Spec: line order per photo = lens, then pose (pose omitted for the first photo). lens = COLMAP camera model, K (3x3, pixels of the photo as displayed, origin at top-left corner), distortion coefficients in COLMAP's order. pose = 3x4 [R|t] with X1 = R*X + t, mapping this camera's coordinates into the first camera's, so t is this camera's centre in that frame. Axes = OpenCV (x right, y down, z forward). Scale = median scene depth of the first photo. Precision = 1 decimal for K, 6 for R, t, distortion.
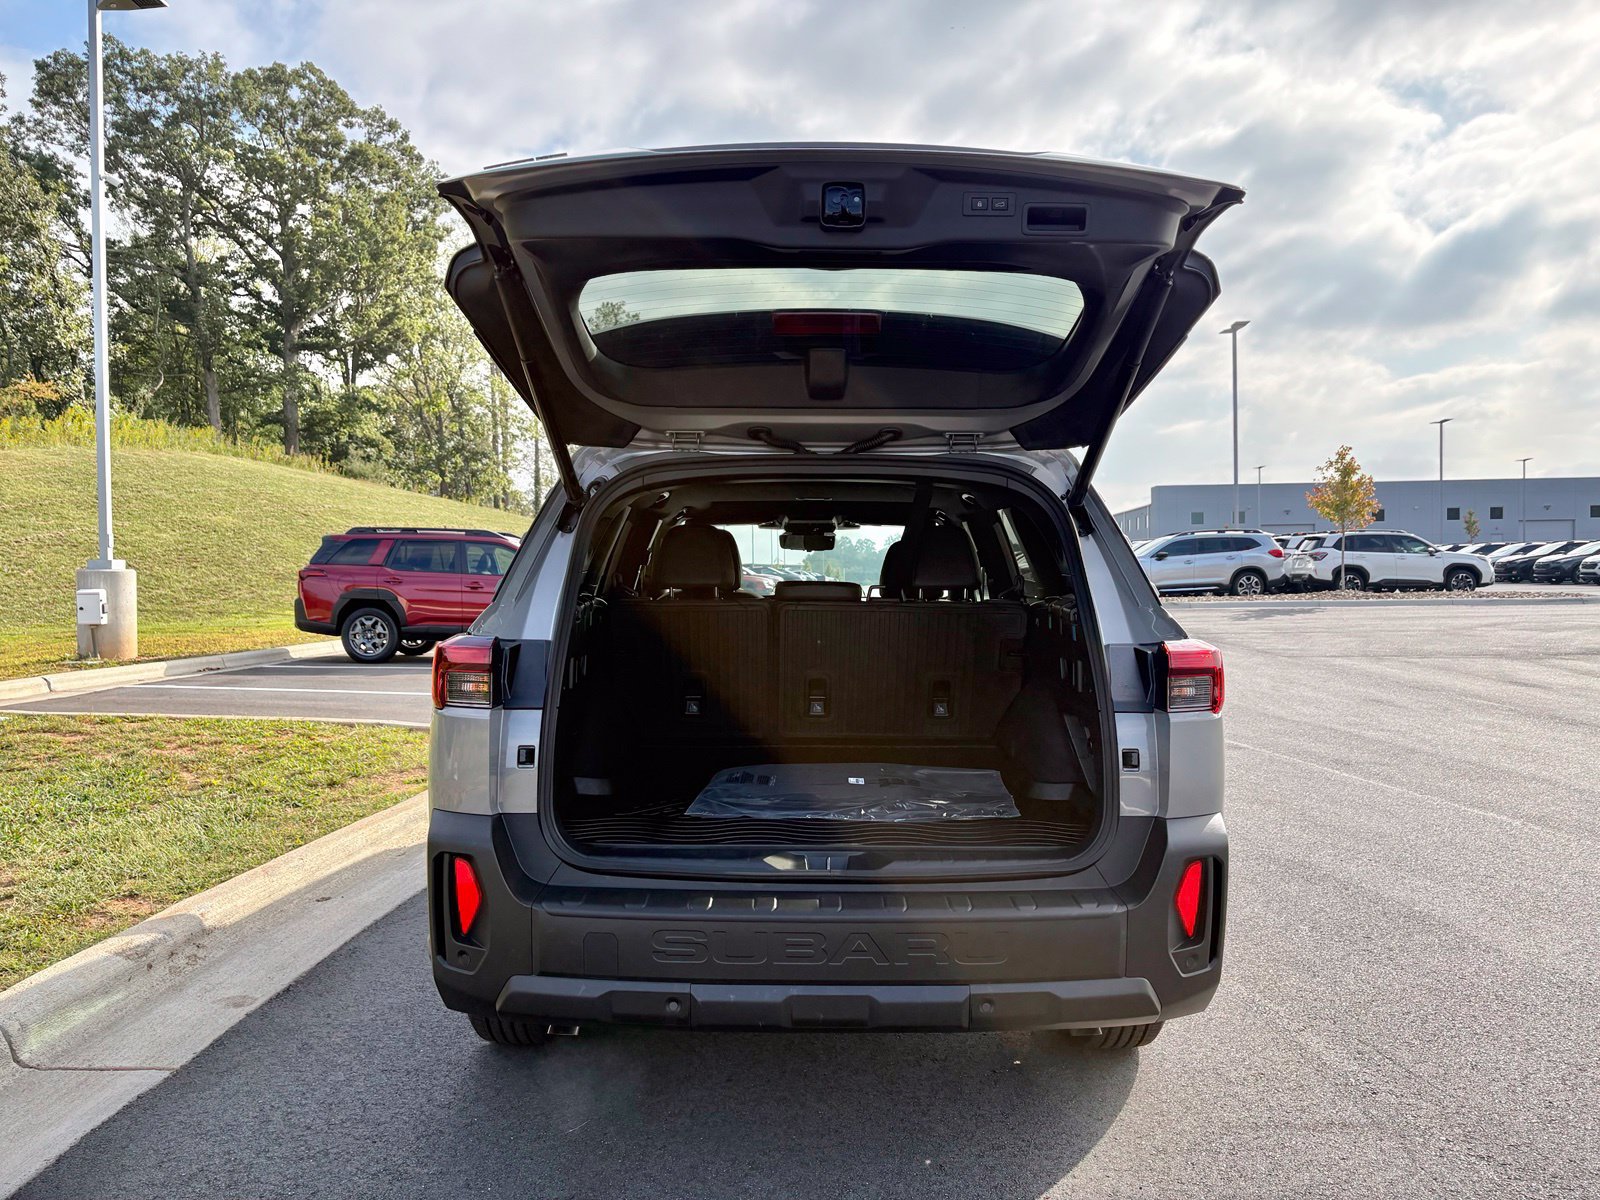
lens RADIAL K [[1198.8, 0, 800.0], [0, 1198.8, 600.0], [0, 0, 1]] dist [0.069875, -0.068077]
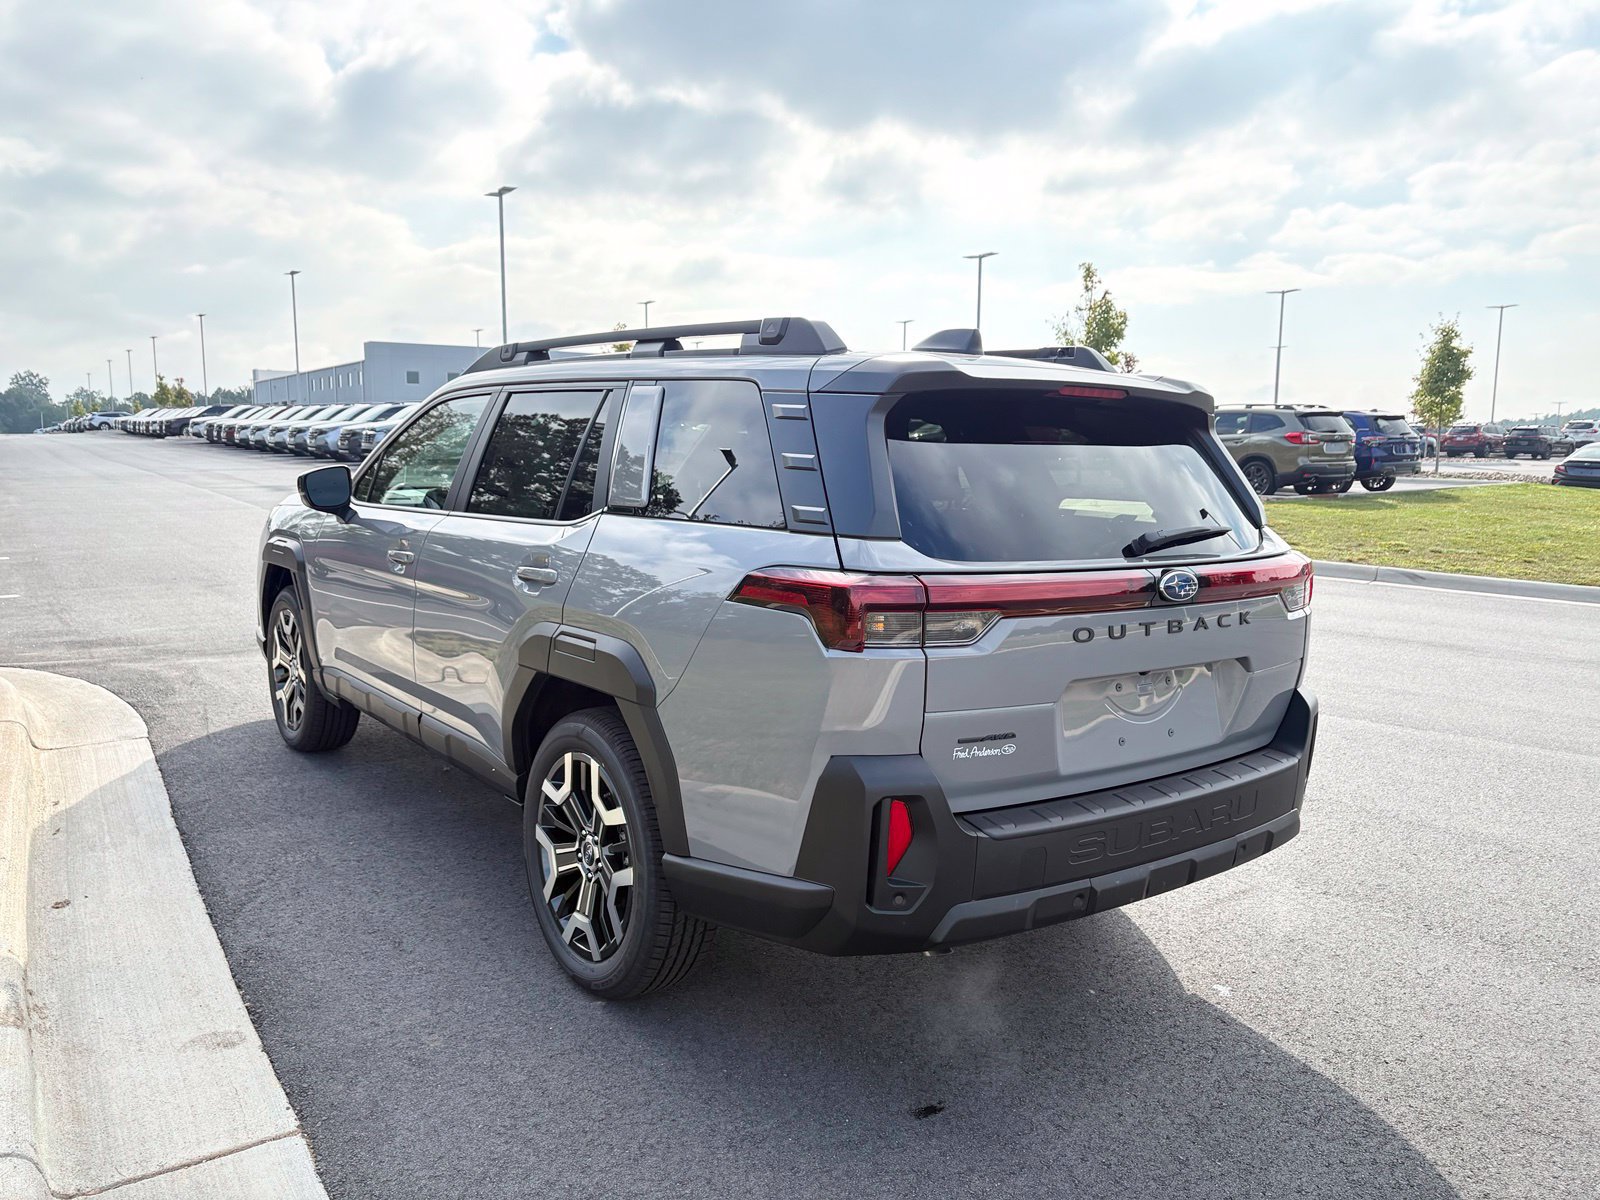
lens RADIAL K [[1198.8, 0, 800.0], [0, 1198.8, 600.0], [0, 0, 1]] dist [0.069875, -0.068077]
pose [[0.803706, -0.060546, 0.591938, -0.147581], [-0.008317, 0.993569, 0.112919, -0.009506], [-0.594968, -0.095677, 0.798034, 0.045373]]
